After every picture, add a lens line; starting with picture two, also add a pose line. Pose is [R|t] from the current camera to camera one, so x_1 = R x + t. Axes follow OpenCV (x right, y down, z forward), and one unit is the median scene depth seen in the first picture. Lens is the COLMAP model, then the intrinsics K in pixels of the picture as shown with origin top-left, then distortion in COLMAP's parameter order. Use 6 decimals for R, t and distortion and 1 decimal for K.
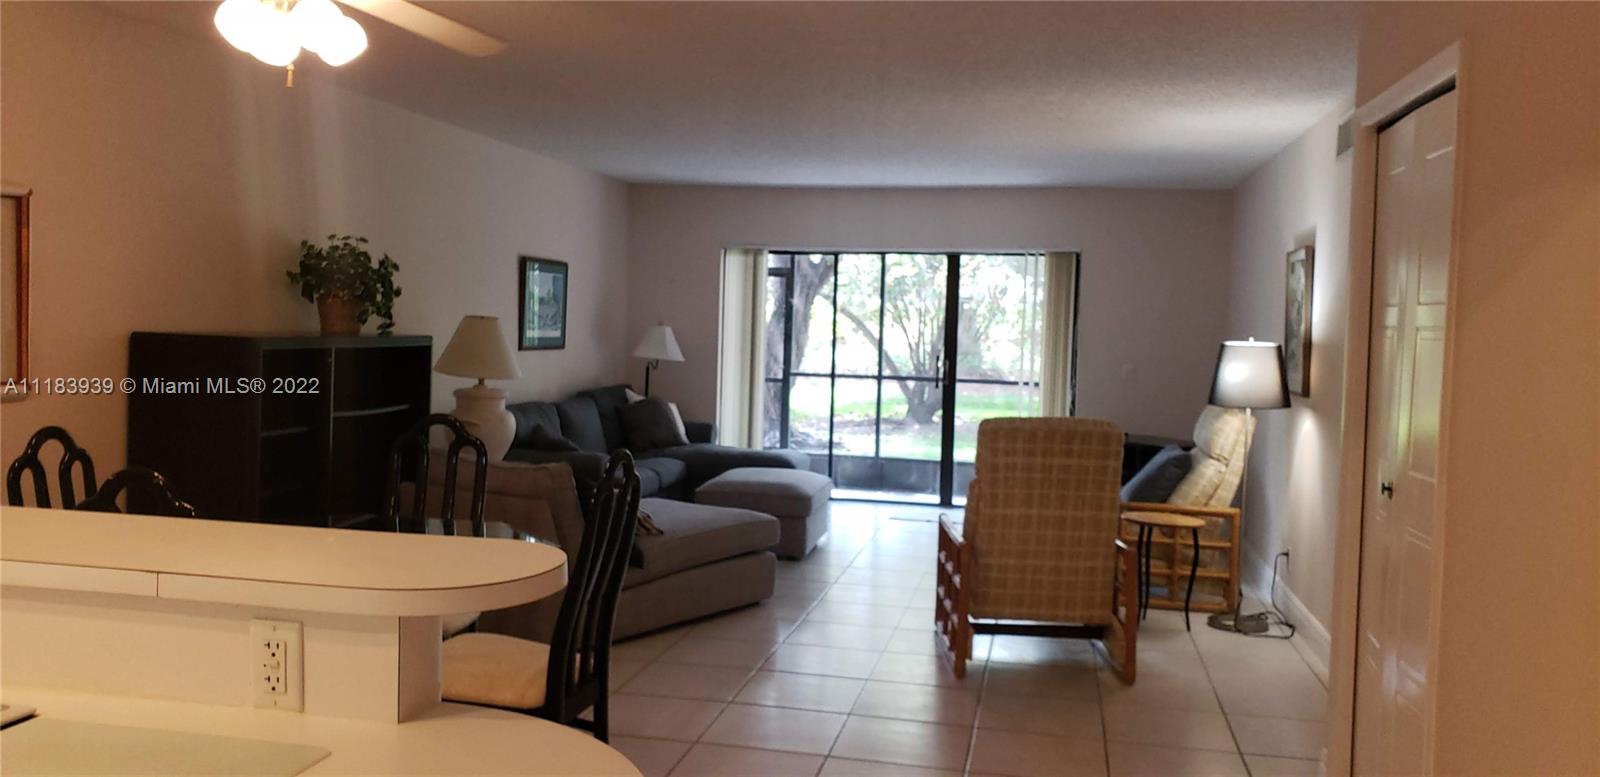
lens RADIAL K [[1176.8, 0, 795.1], [0, 1176.8, 360.1], [0, 0, 1]] dist [-0.028674, -0.009828]
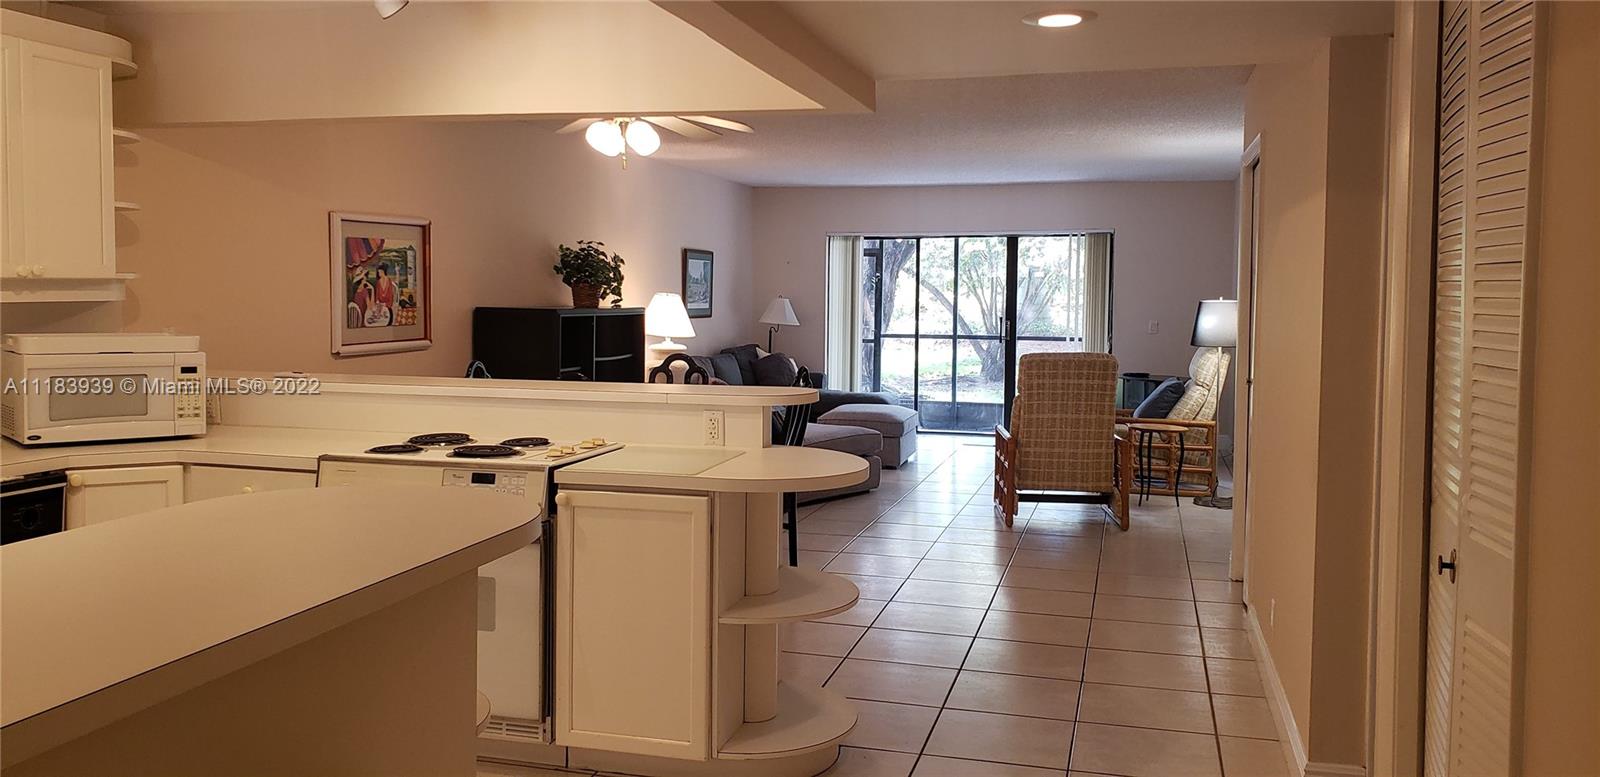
lens RADIAL K [[1176.8, 0, 795.1], [0, 1176.8, 360.1], [0, 0, 1]] dist [-0.028674, -0.009828]
pose [[0.997604, -0.018827, -0.066579, -0.018486], [0.020358, 0.999542, 0.022393, 0.011871], [0.066127, -0.023695, 0.997530, -0.331952]]
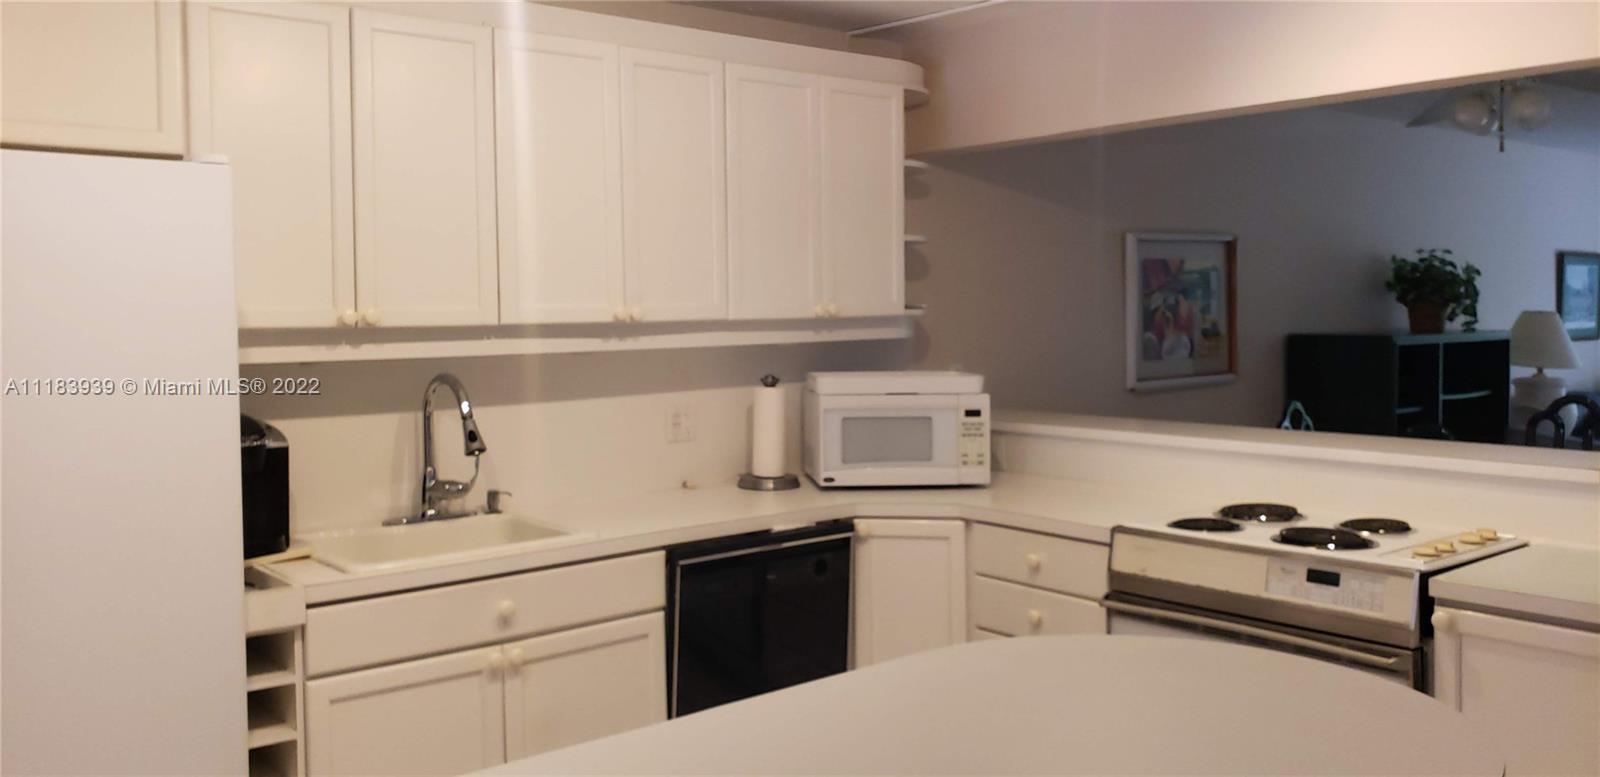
lens RADIAL K [[1176.8, 0, 795.1], [0, 1176.8, 360.1], [0, 0, 1]] dist [-0.028674, -0.009828]
pose [[0.755853, -0.014673, -0.654577, -0.067002], [0.017282, 0.999848, -0.002457, -0.000302], [0.654513, -0.009455, 0.755992, -0.235400]]
